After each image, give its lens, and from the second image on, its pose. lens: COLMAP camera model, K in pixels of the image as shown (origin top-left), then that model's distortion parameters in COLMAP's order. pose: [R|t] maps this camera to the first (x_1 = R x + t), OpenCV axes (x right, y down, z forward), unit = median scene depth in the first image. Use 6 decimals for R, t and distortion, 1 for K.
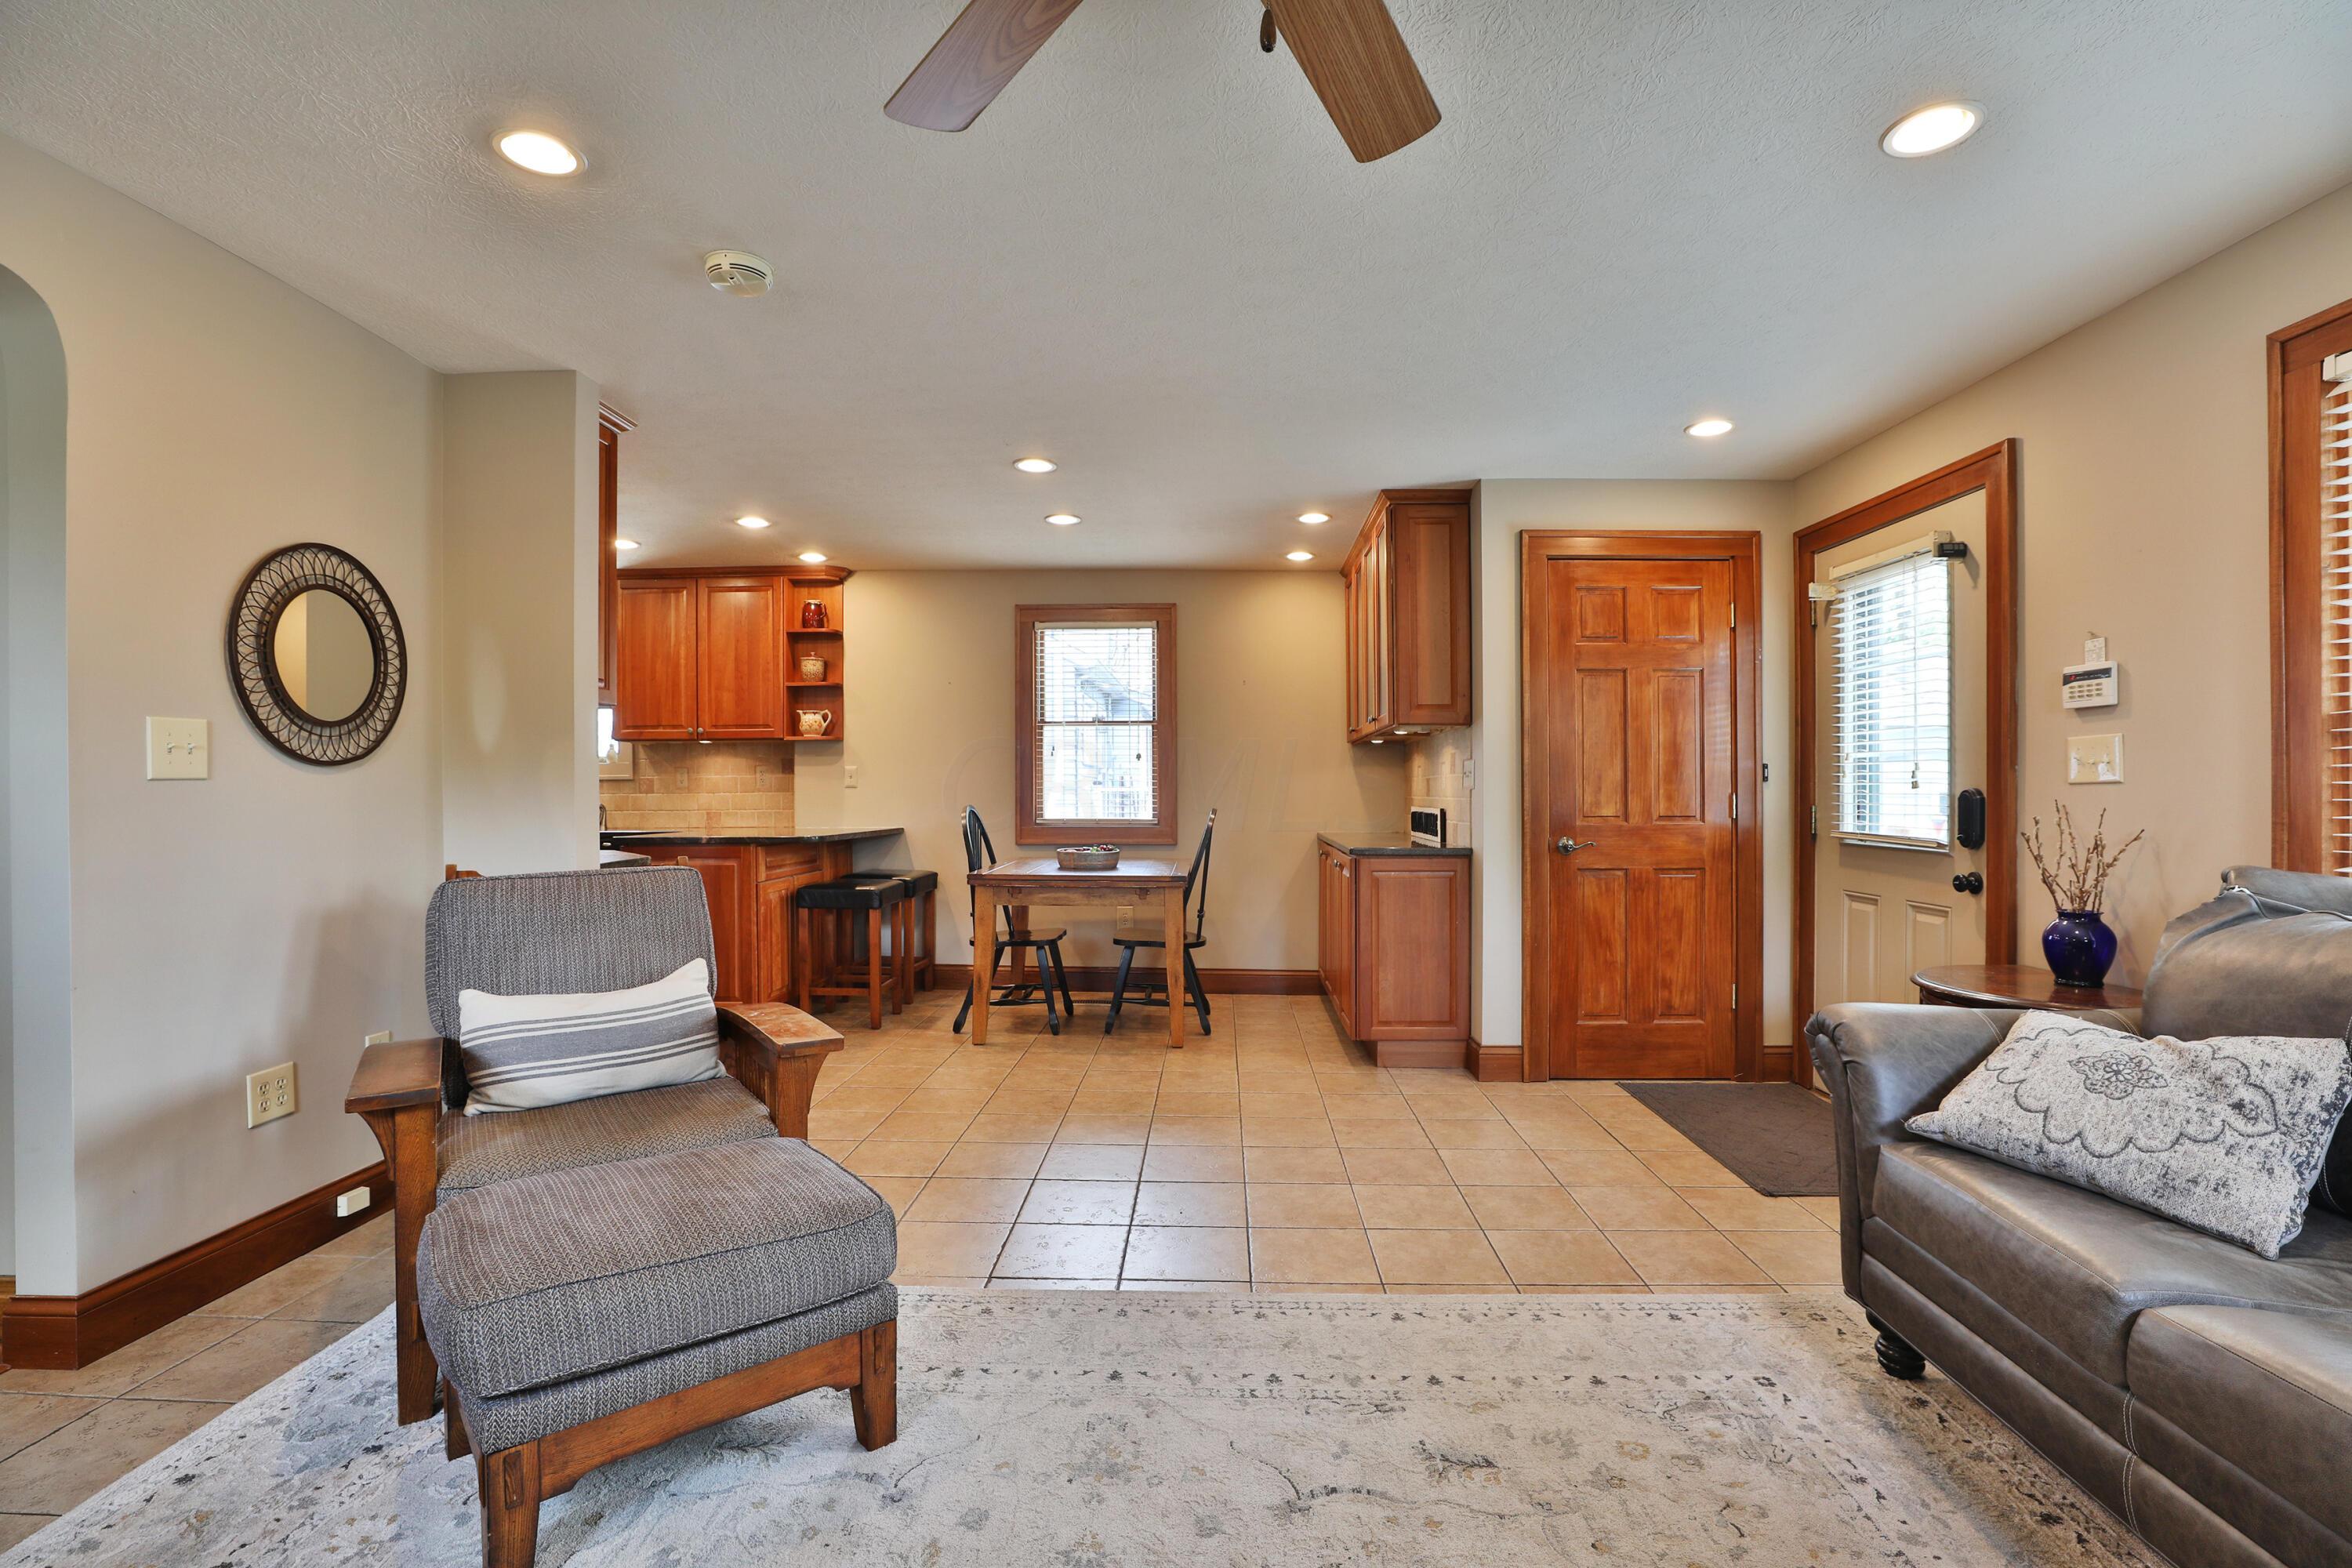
lens RADIAL K [[1044.1, 0, 1176.0], [0, 1044.1, 784.0], [0, 0, 1]] dist [-0.008596, -0.000120]
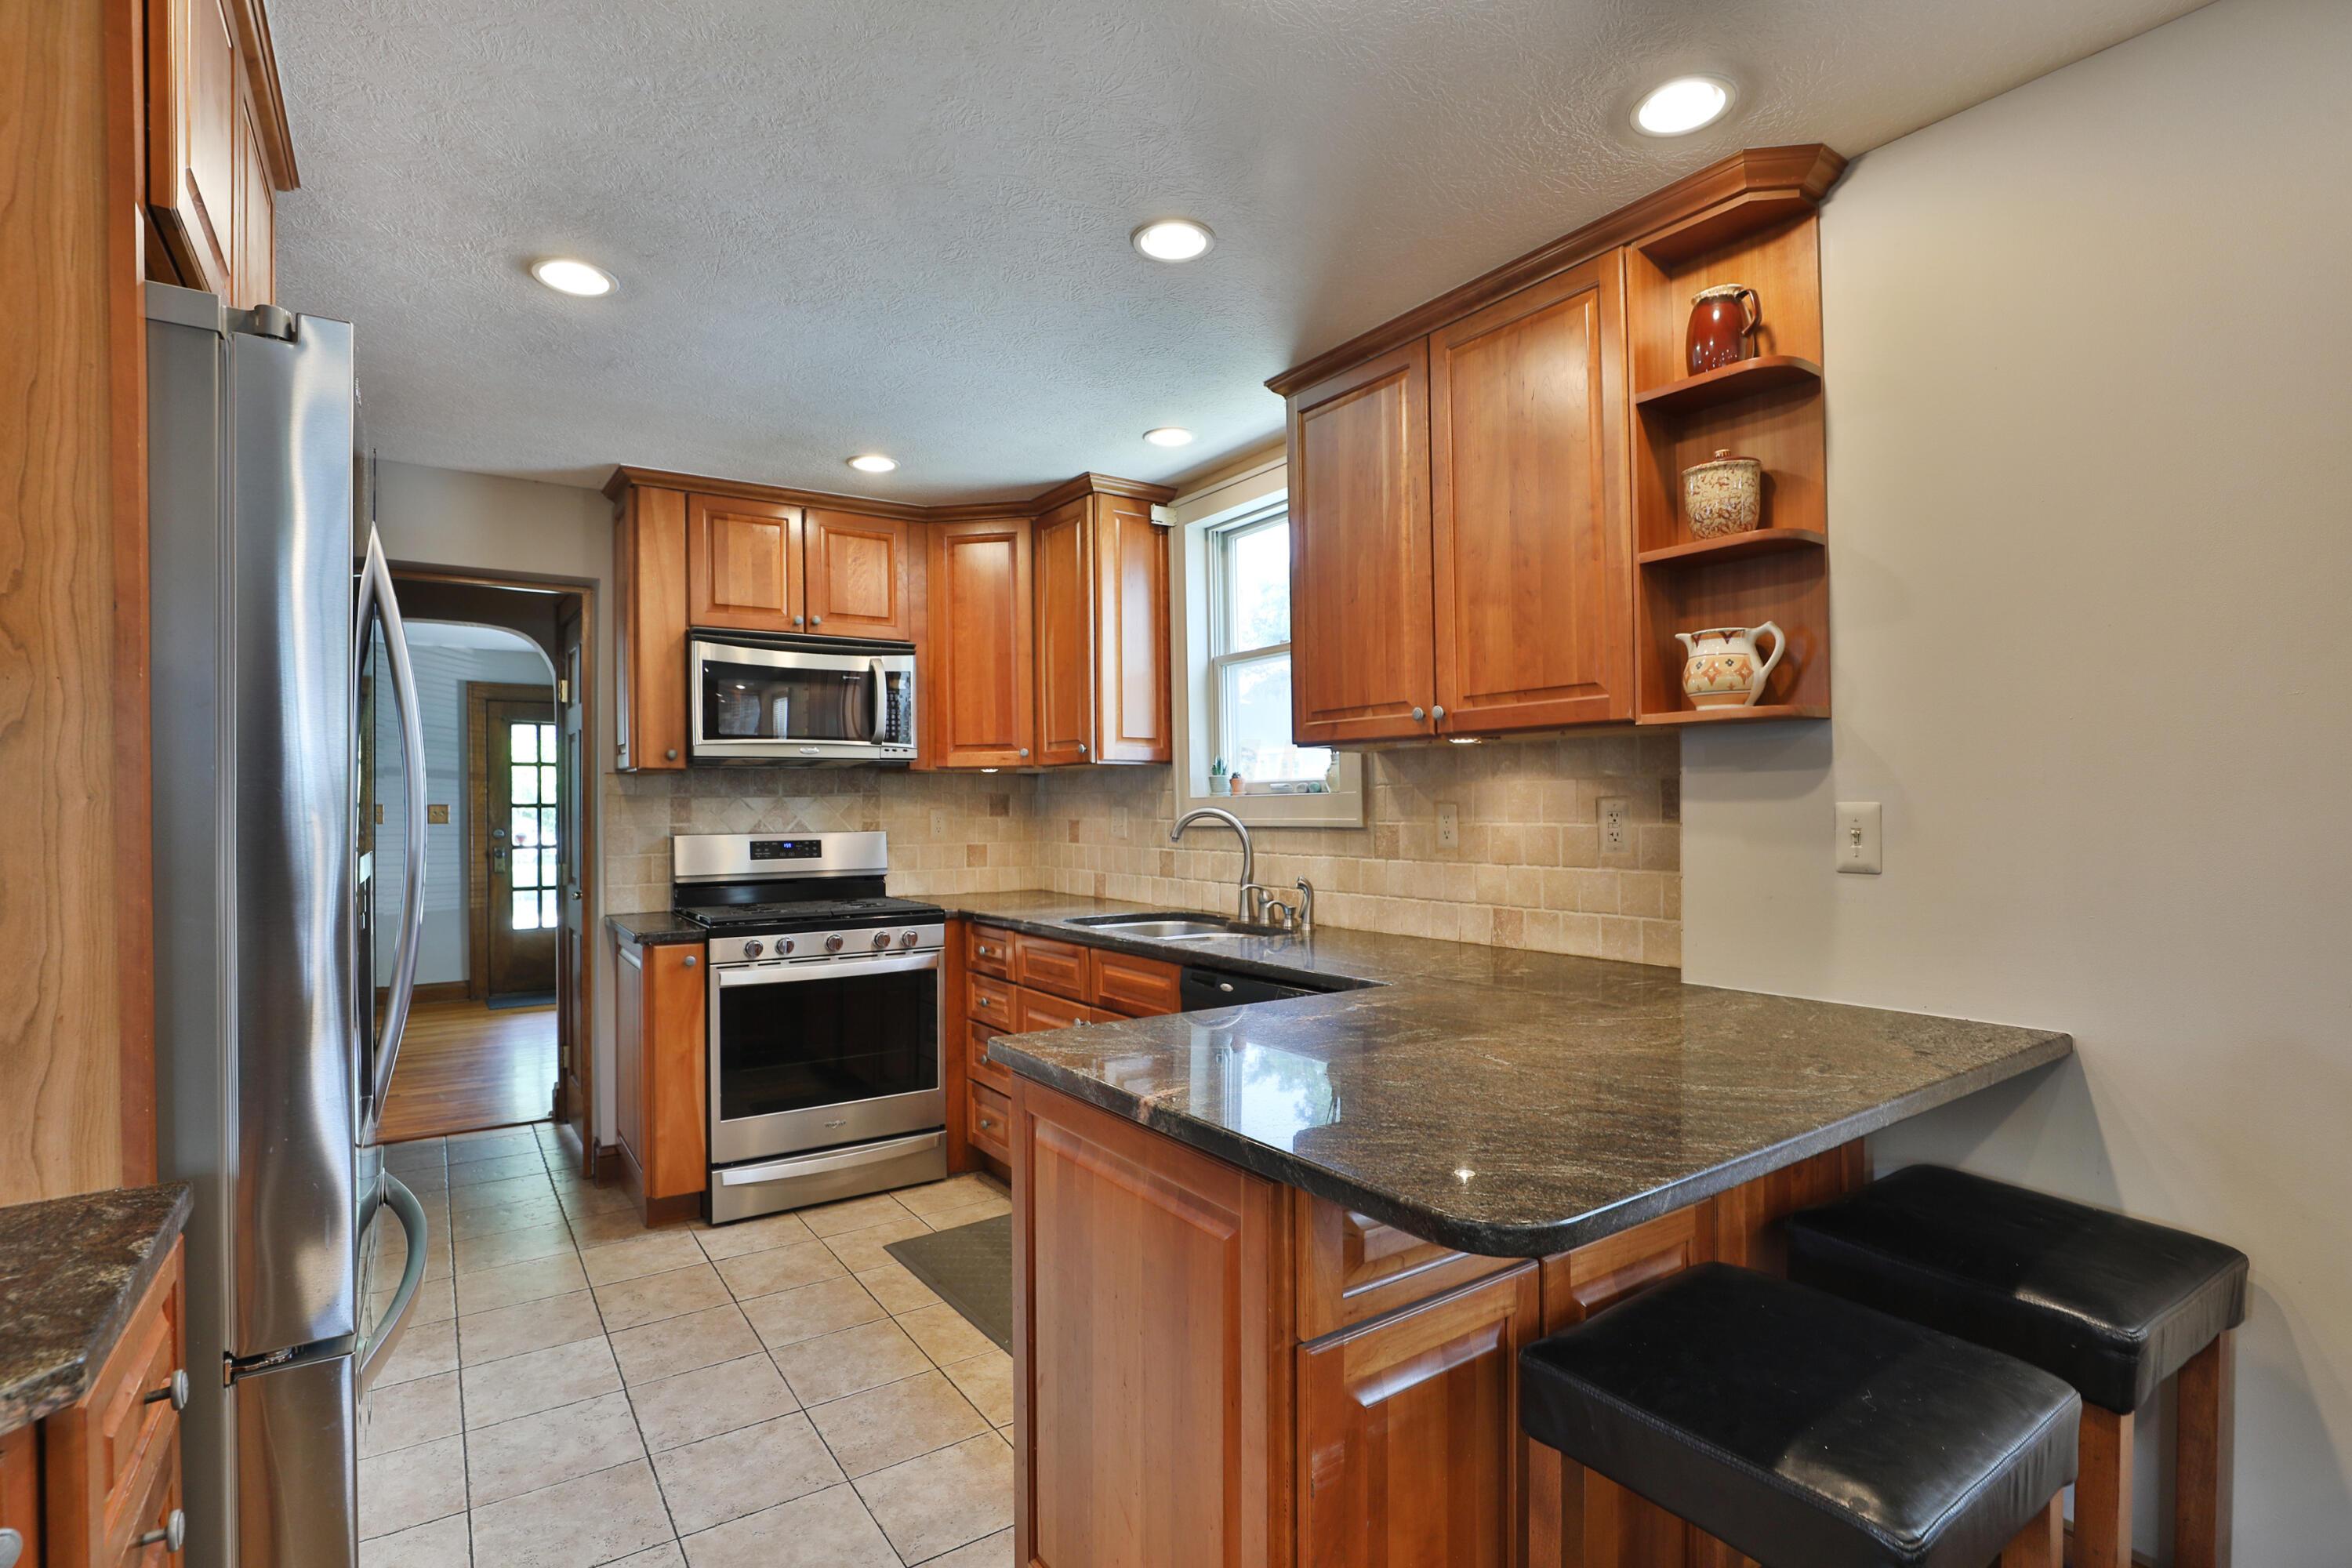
lens RADIAL K [[1091.8, 0, 1205.5], [0, 1091.8, 779.6], [0, 0, 1]] dist [-0.024652, 0.000377]
pose [[0.607583, -0.016088, -0.794093, -0.261869], [0.007067, 0.999865, -0.014850, -0.029228], [0.794225, 0.003411, 0.607615, 0.972857]]
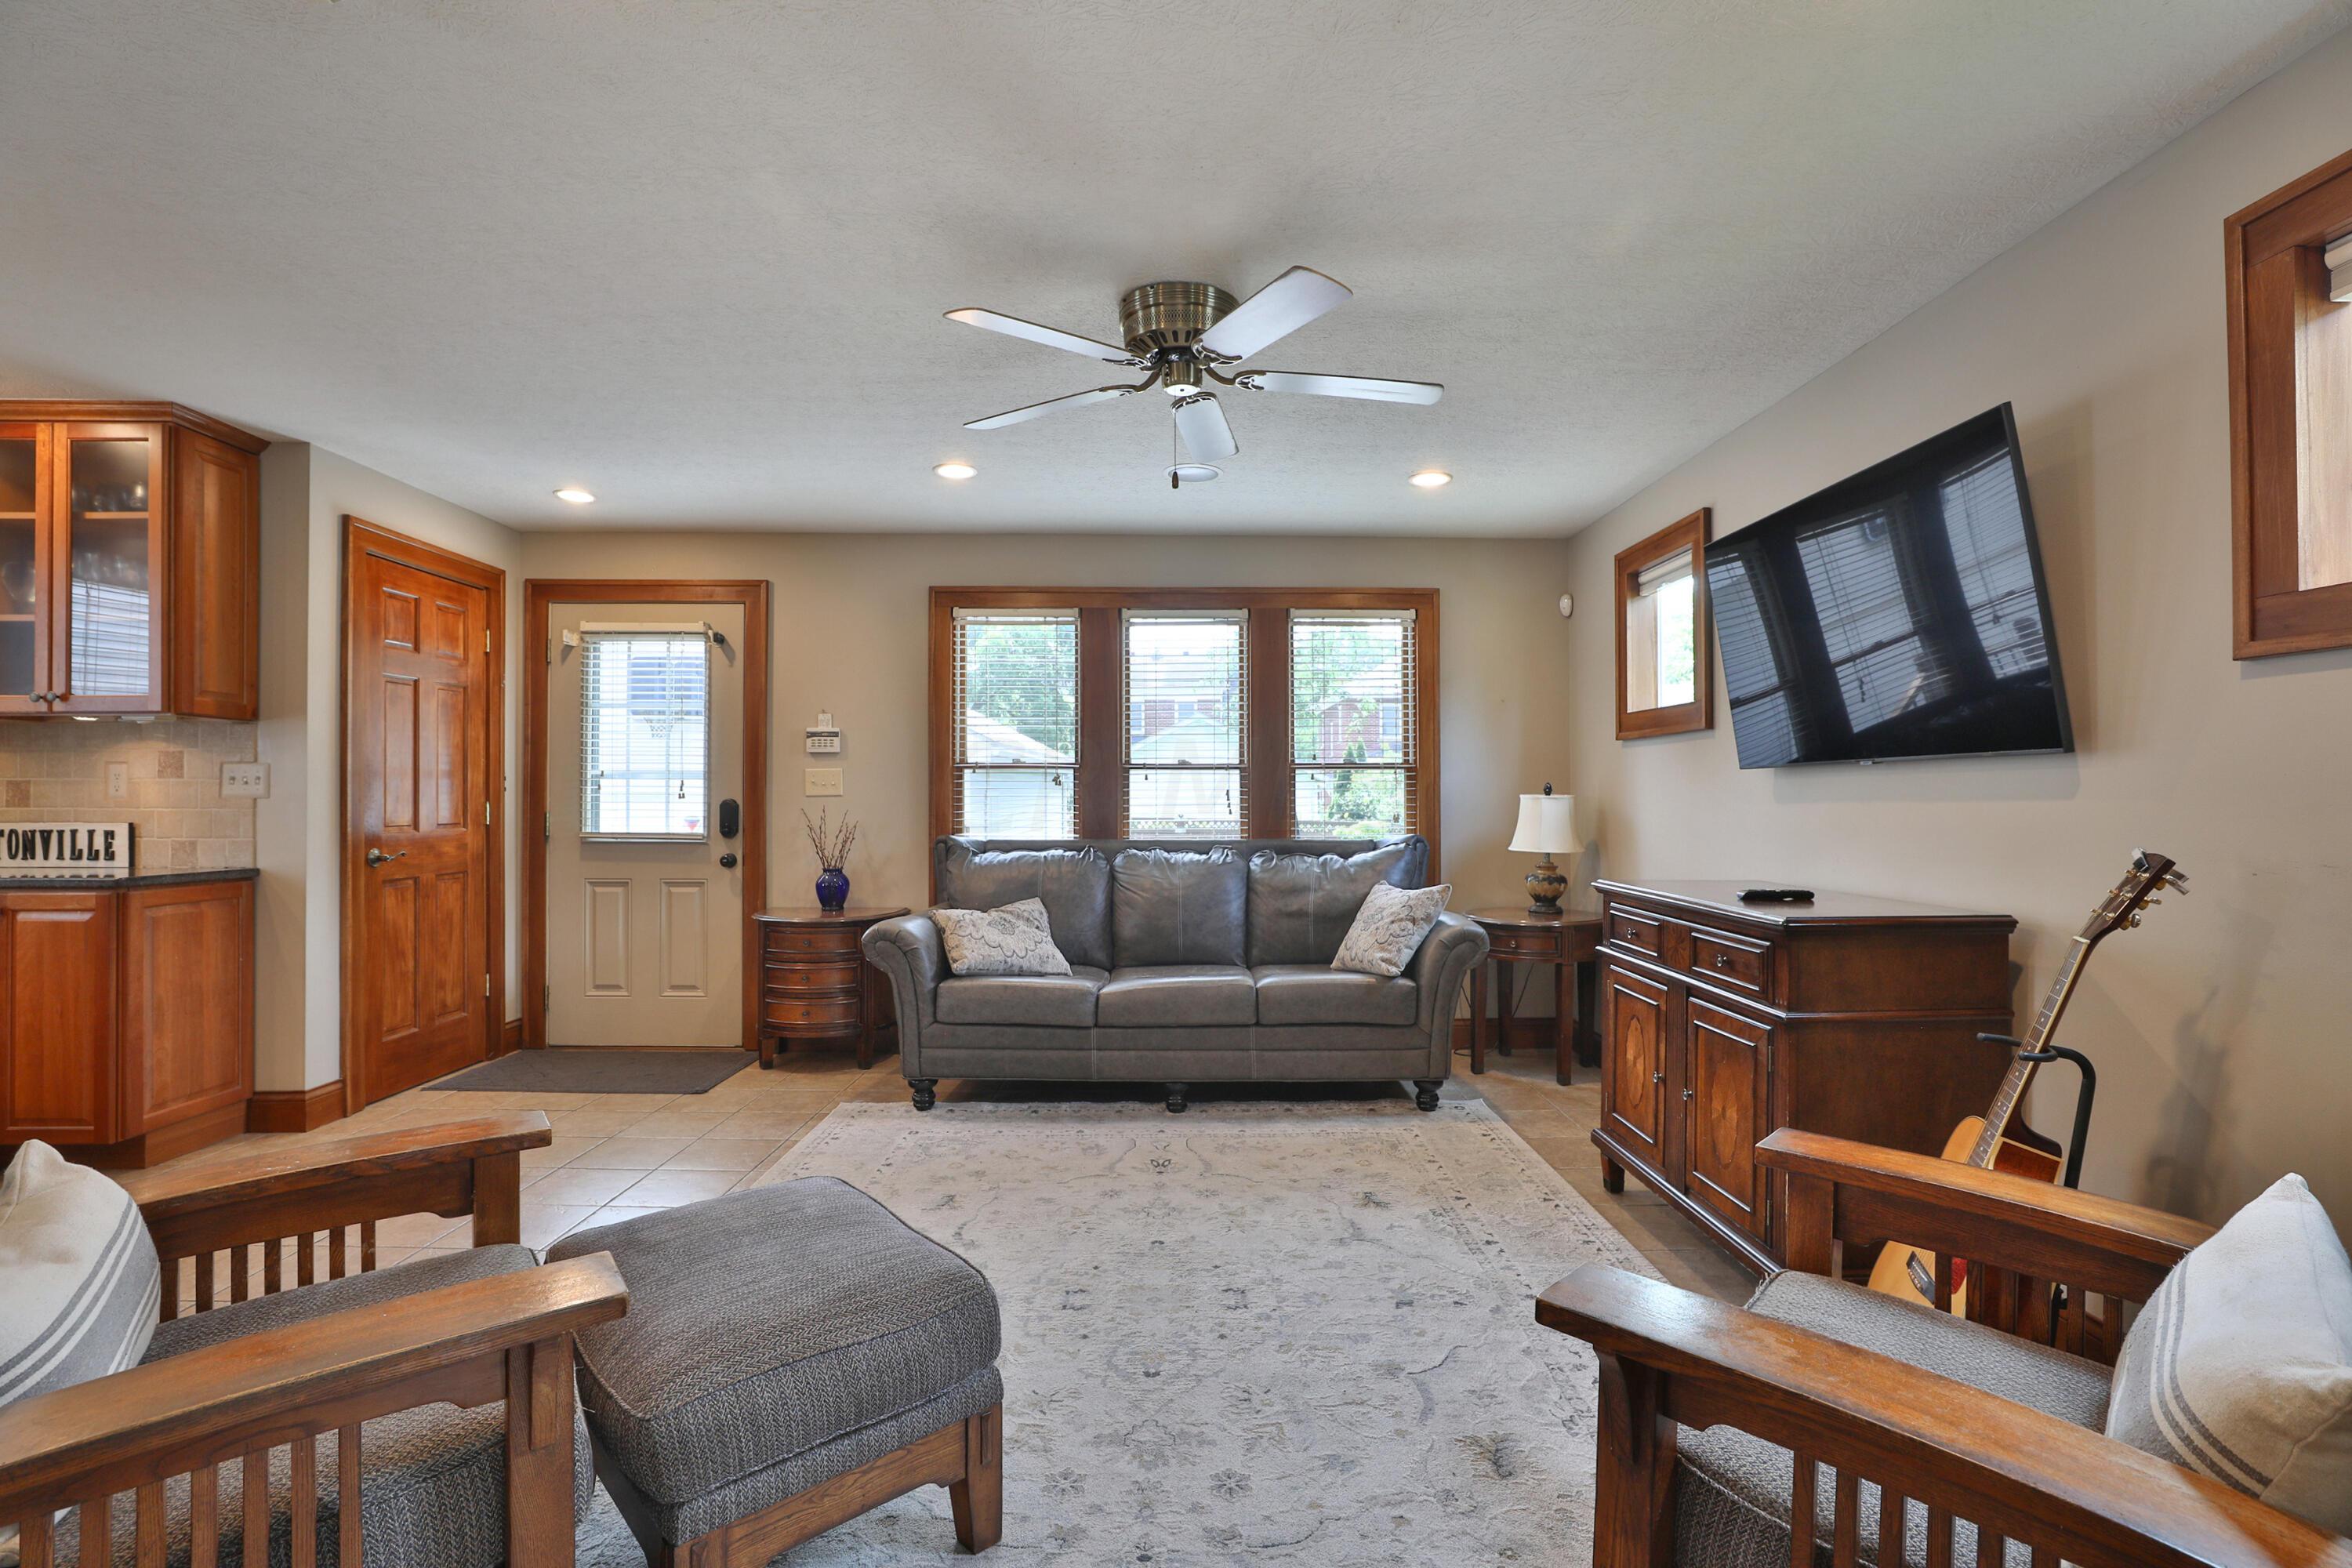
lens RADIAL K [[1082.2, 0, 1197.9], [0, 1082.2, 798.6], [0, 0, 1]] dist [-0.015163, 0.000100]
pose [[-0.040622, 0.000717, 0.999174, -0.635257], [-0.008250, 0.999965, -0.001053, 0.000362], [-0.999141, -0.008286, -0.040615, 0.289141]]
